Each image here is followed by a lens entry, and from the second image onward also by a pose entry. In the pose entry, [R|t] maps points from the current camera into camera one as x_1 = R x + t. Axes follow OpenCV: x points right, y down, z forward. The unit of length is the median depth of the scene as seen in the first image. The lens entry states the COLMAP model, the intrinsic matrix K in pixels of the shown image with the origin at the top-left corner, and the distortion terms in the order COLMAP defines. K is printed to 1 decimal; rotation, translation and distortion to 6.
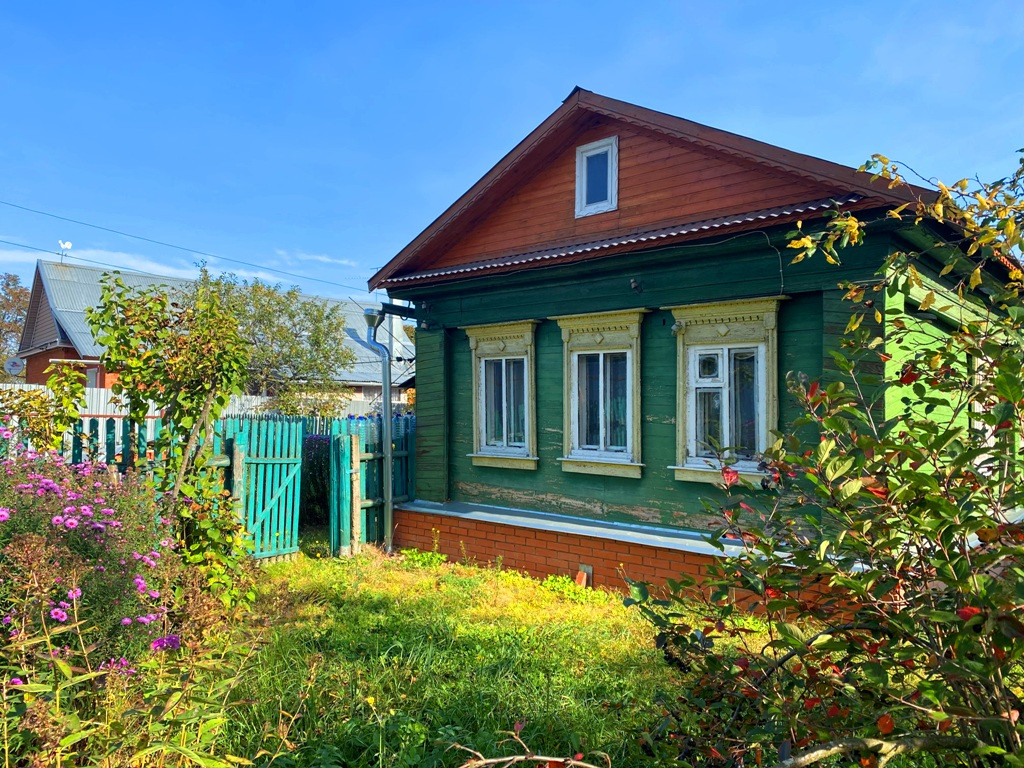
lens RADIAL K [[768.0, 0, 512.0], [0, 768.0, 384.0], [0, 0, 1]] dist [0.009135, 0.001399]
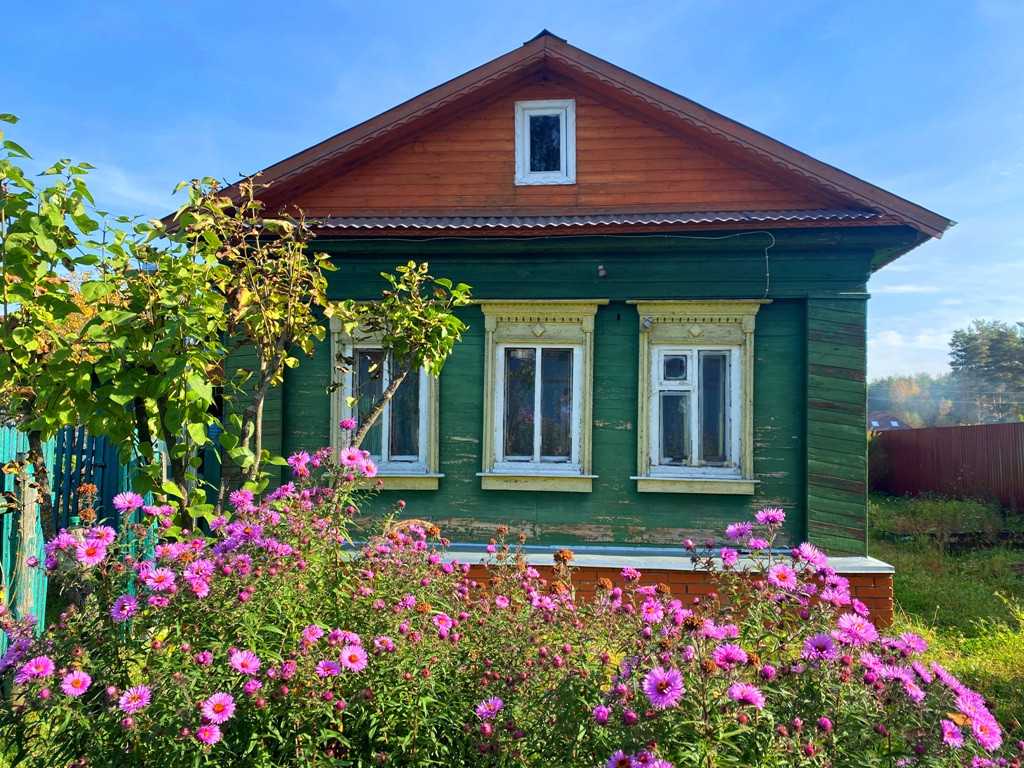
lens RADIAL K [[768.0, 0, 512.0], [0, 768.0, 384.0], [0, 0, 1]] dist [0.009135, 0.001399]
pose [[0.785556, 0.033692, 0.617872, -0.452689], [-0.022078, 0.999407, -0.026428, 0.024222], [-0.618396, 0.007120, 0.785834, 0.364679]]
